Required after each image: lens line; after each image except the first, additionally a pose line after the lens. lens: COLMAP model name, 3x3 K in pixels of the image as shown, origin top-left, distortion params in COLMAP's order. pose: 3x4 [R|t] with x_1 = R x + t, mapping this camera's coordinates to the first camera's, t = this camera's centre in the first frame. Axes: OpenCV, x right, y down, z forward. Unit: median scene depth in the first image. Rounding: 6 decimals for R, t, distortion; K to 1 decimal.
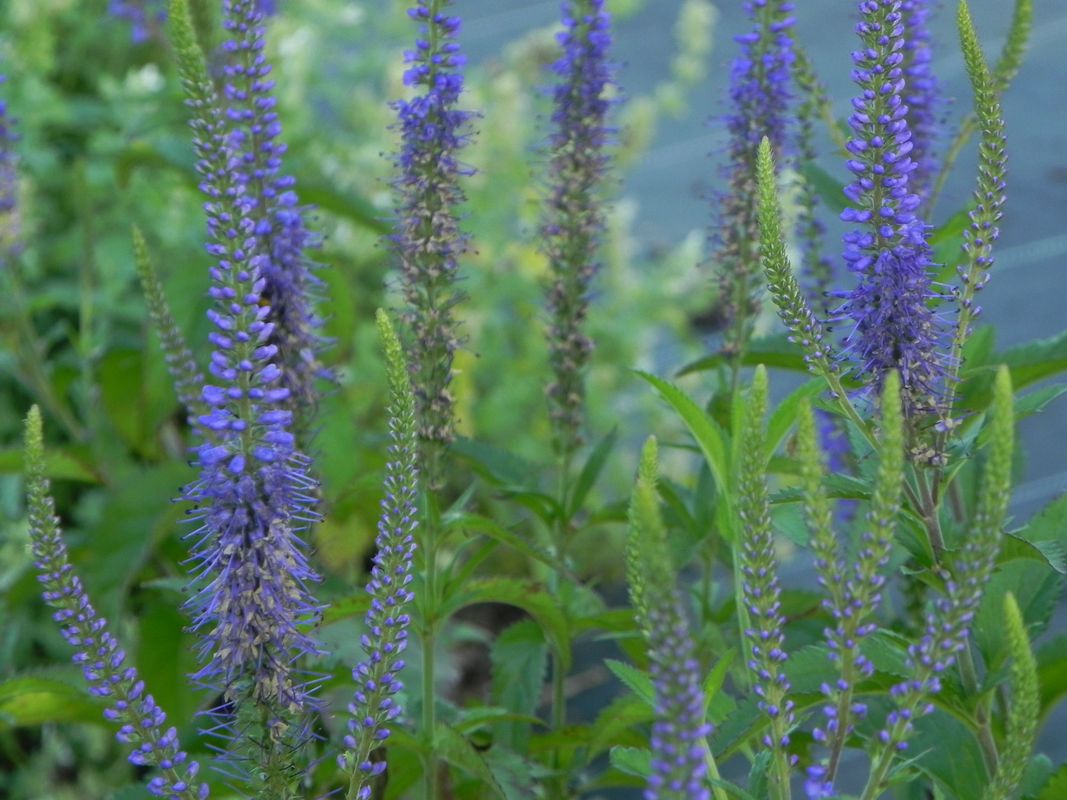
lens RADIAL K [[4986.1, 0, 534.4], [0, 4986.1, 315.1], [0, 0, 1]] dist [2.660397, -90.997188]
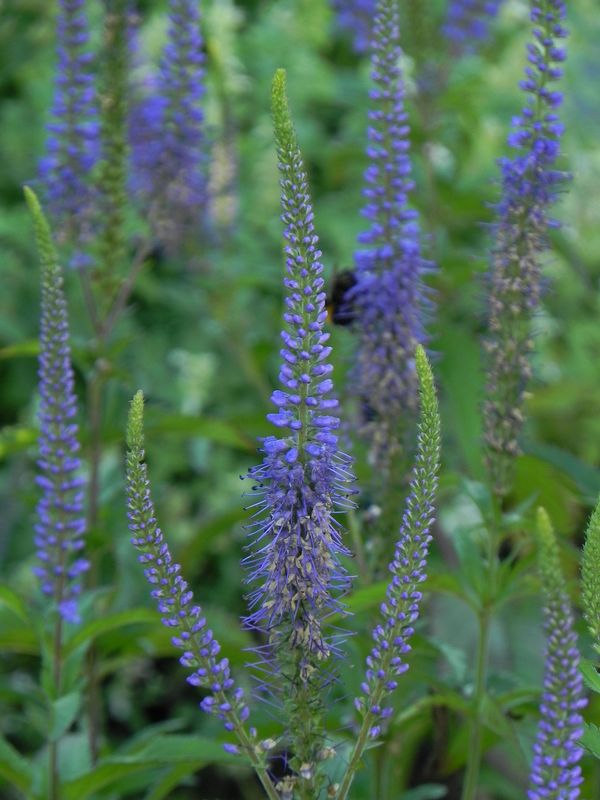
lens RADIAL K [[5268.7, 0, 299.9], [0, 5268.7, 413.3], [0, 0, 1]] dist [5.603141, -274.919389]
pose [[0.988455, 0.113370, -0.100521, 0.072838], [-0.110858, 0.993376, 0.030251, -0.020569], [0.103285, -0.018758, 0.994475, -0.303075]]
